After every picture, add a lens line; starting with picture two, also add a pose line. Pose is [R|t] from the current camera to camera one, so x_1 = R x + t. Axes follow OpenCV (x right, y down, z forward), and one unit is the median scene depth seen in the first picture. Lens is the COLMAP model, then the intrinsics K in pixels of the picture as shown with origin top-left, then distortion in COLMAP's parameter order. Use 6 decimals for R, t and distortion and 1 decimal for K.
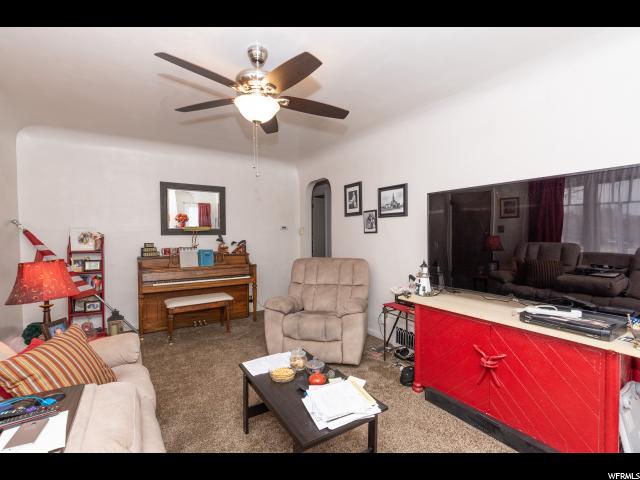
lens RADIAL K [[298.9, 0, 320.0], [0, 298.9, 240.0], [0, 0, 1]] dist [0.001085, -0.016428]
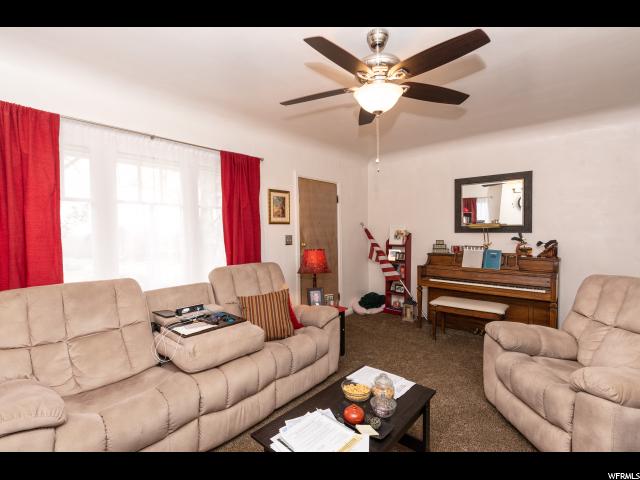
lens RADIAL K [[298.9, 0, 320.0], [0, 298.9, 240.0], [0, 0, 1]] dist [0.001085, -0.016428]
pose [[0.257071, 0.031506, -0.965879, 0.352964], [-0.011785, 0.999496, 0.029466, -0.017656], [0.966321, 0.003808, 0.257312, 0.327398]]
